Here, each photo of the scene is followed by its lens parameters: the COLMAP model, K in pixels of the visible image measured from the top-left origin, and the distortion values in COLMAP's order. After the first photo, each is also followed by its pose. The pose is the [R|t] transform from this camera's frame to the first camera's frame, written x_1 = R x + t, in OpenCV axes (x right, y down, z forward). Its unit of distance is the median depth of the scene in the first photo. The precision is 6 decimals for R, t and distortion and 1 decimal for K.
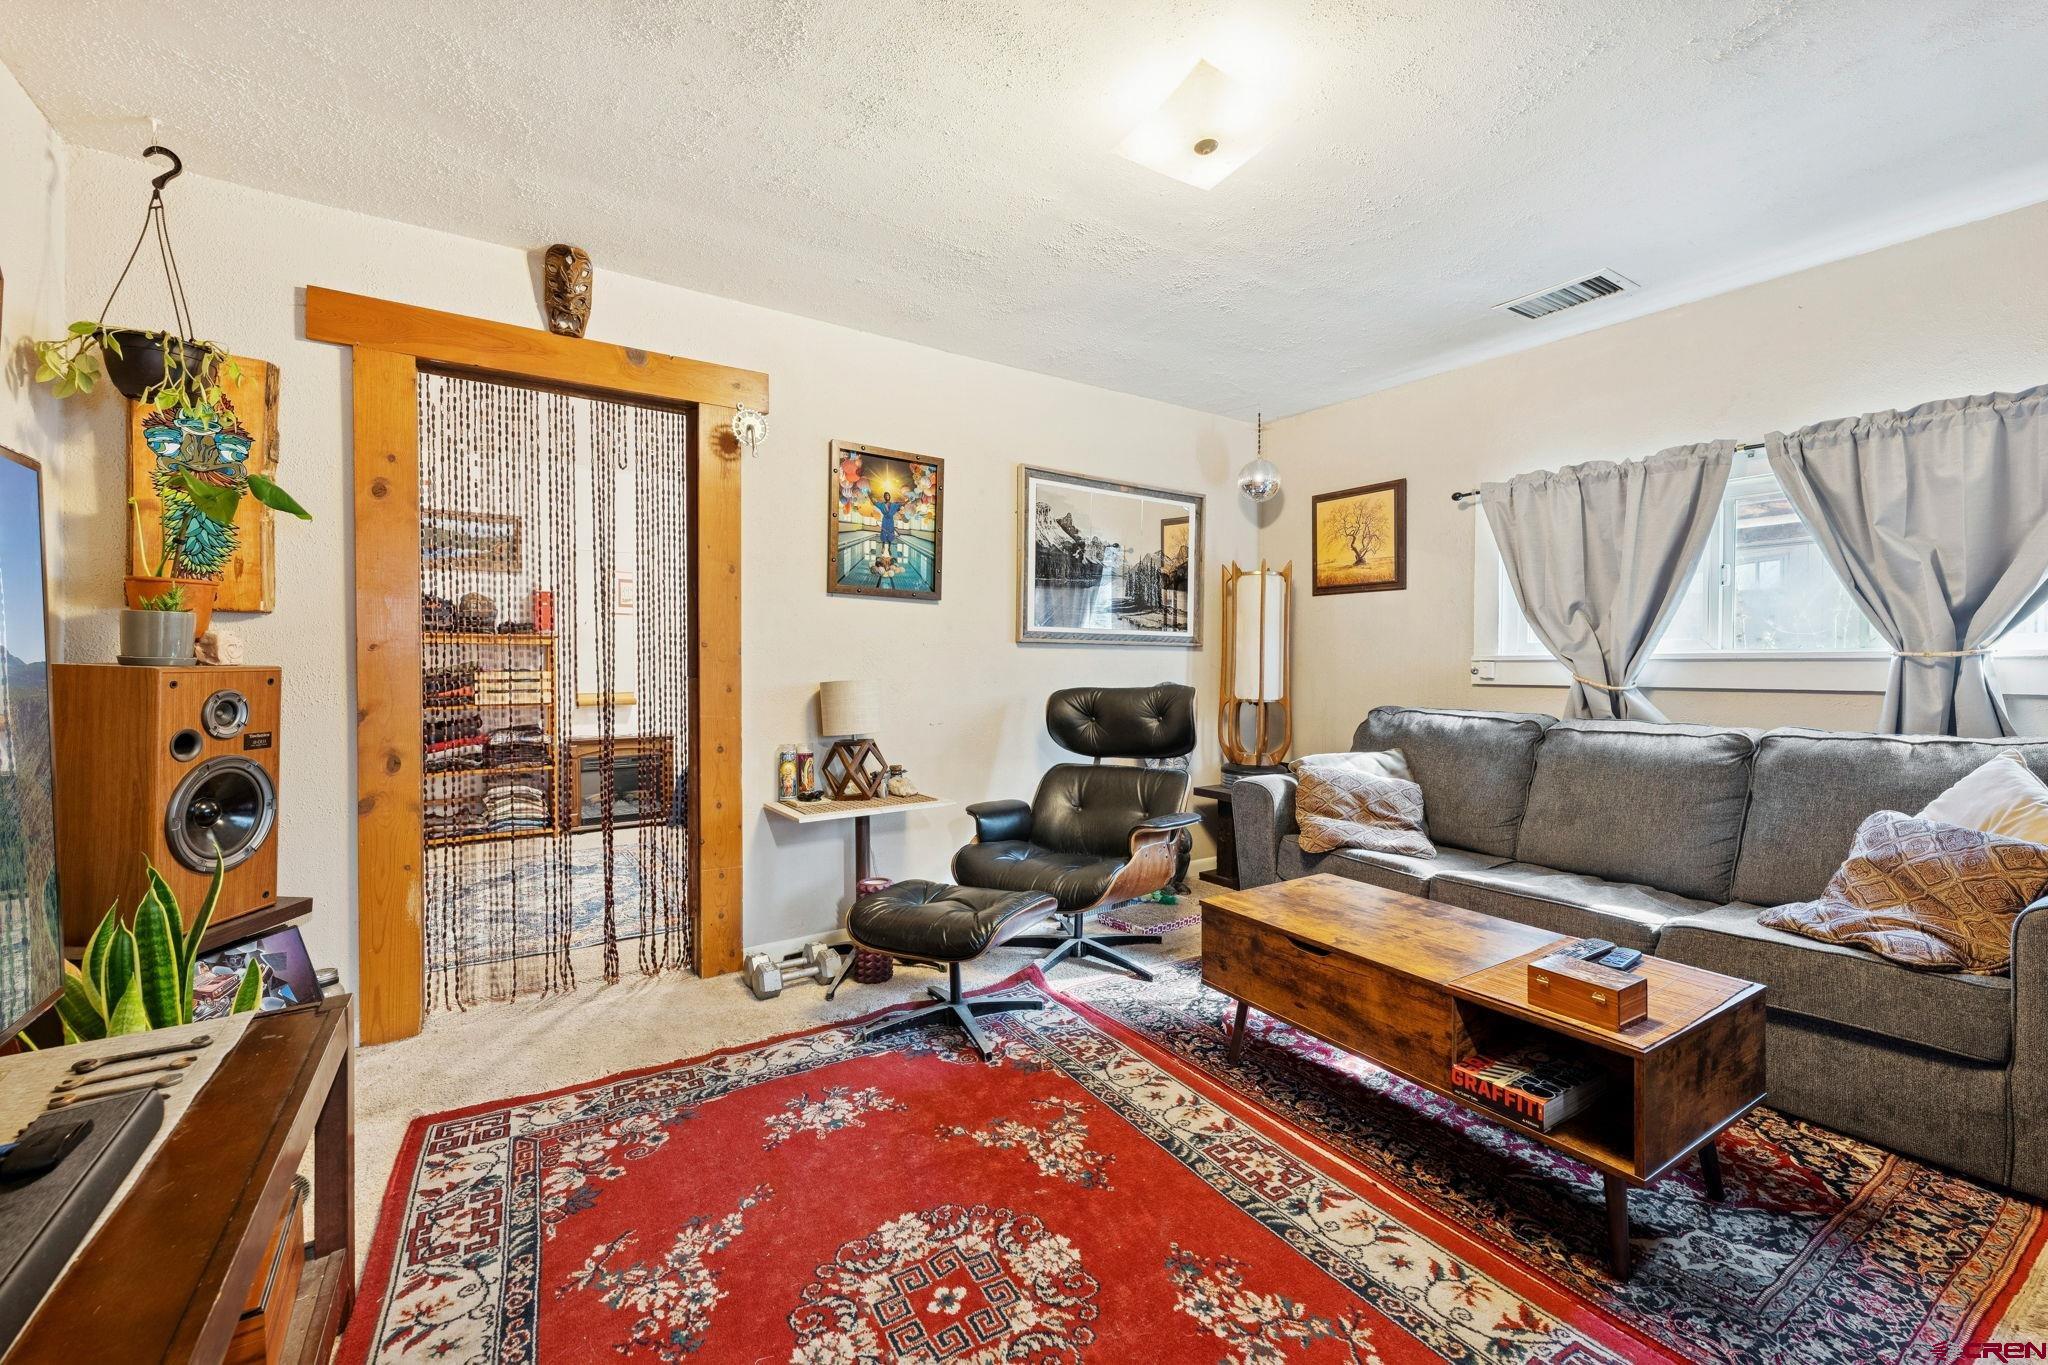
lens RADIAL K [[881.6, 0, 1024.0], [0, 881.6, 682.5], [0, 0, 1]] dist [0.001728, -0.000263]
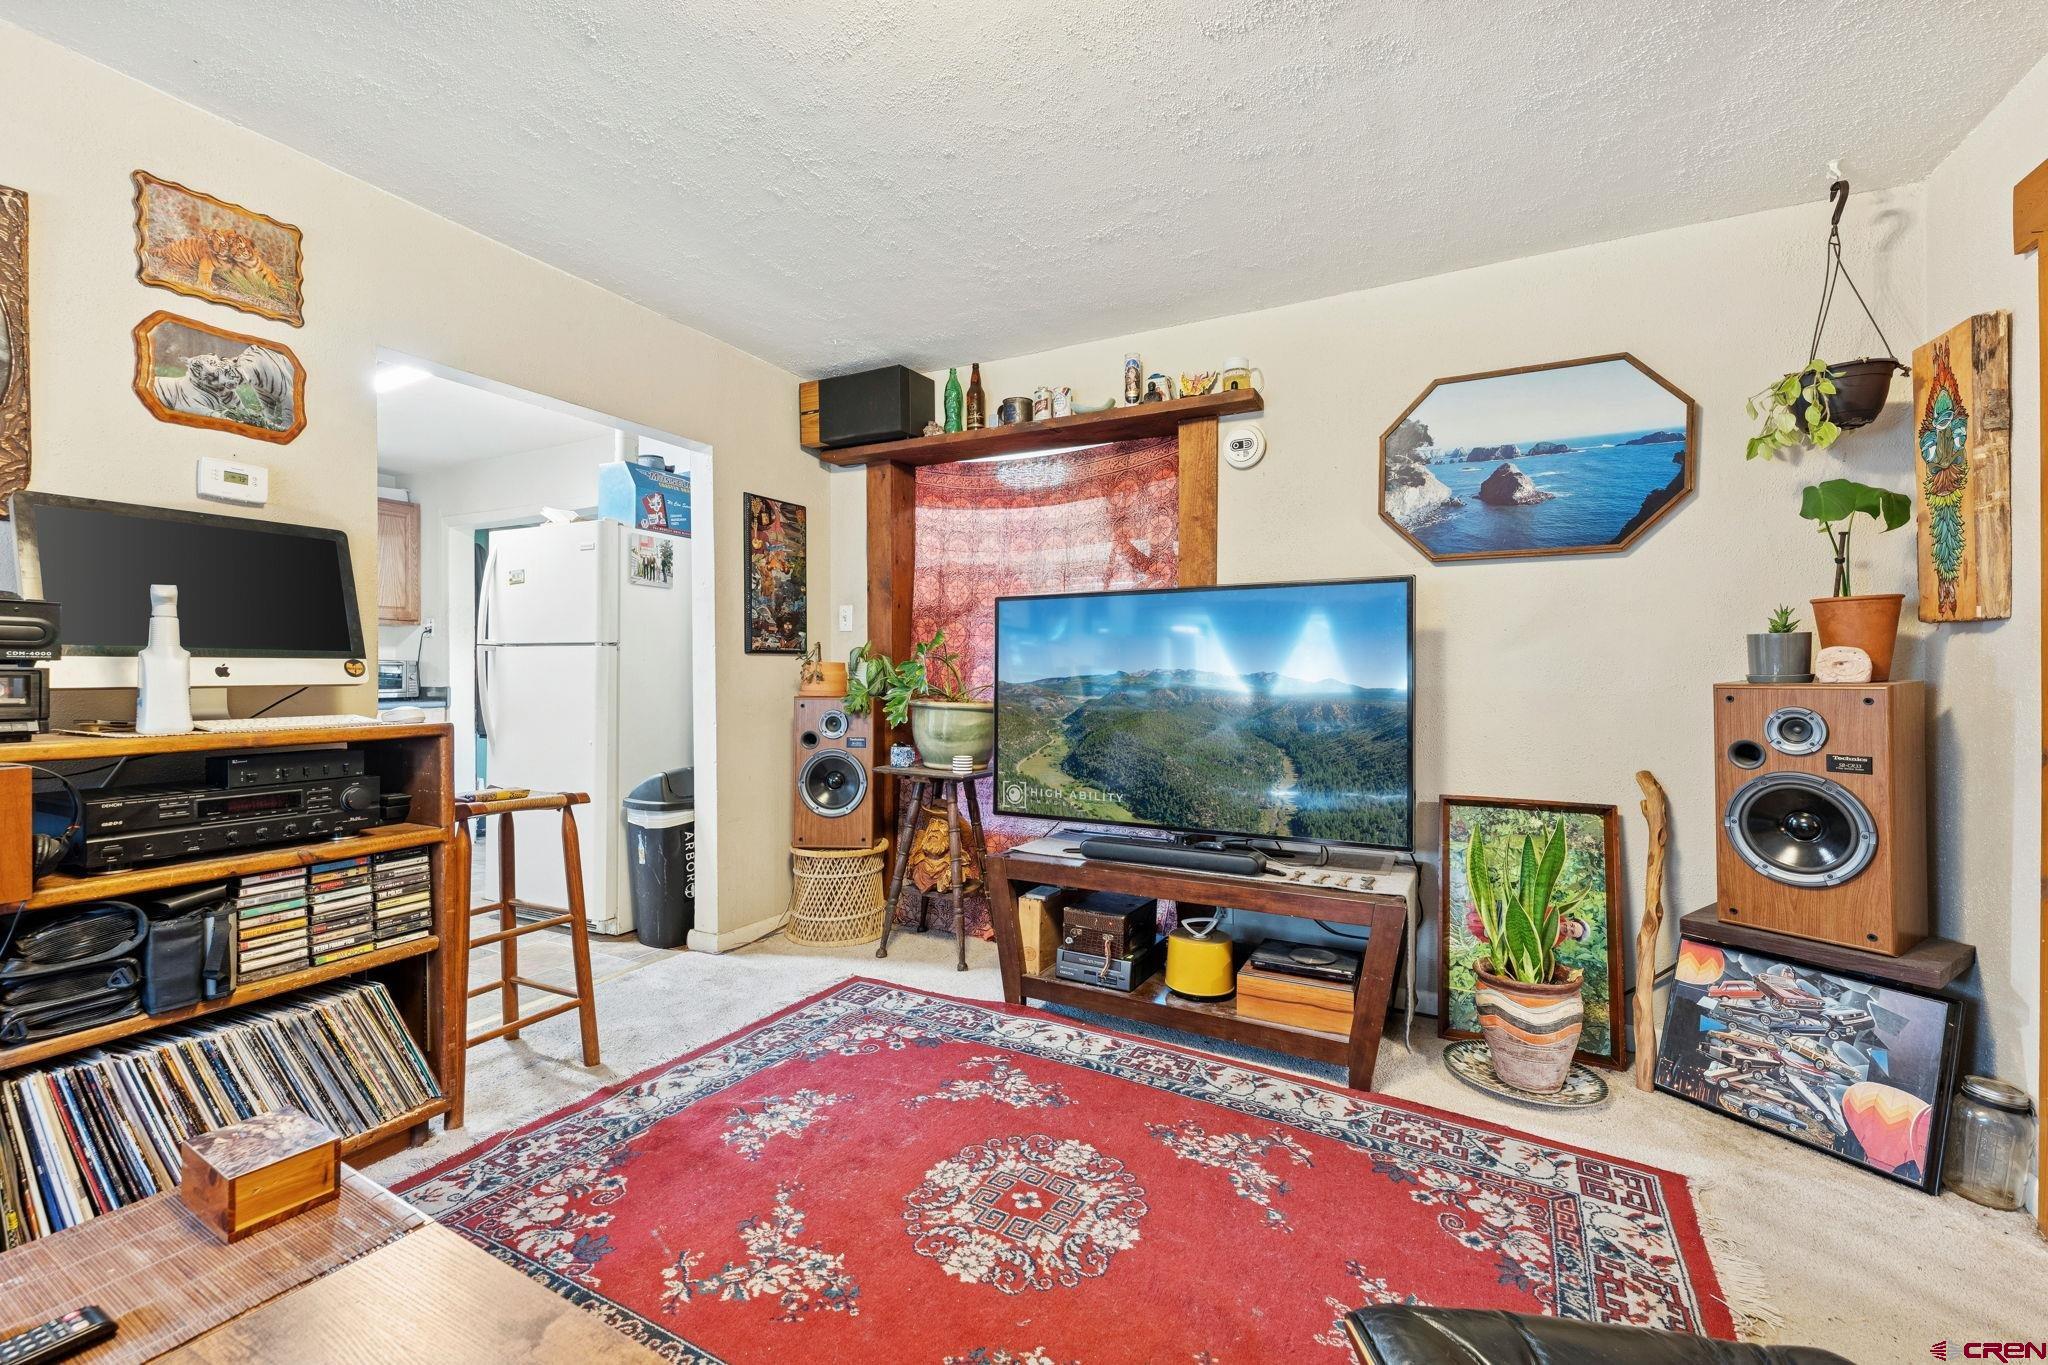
lens RADIAL K [[881.6, 0, 1024.0], [0, 881.6, 682.5], [0, 0, 1]] dist [0.001728, -0.000263]
pose [[-0.887225, 0.001787, -0.461334, 0.348290], [-0.012047, 0.999562, 0.027039, -0.036394], [0.461180, 0.029548, -0.886814, 1.498897]]
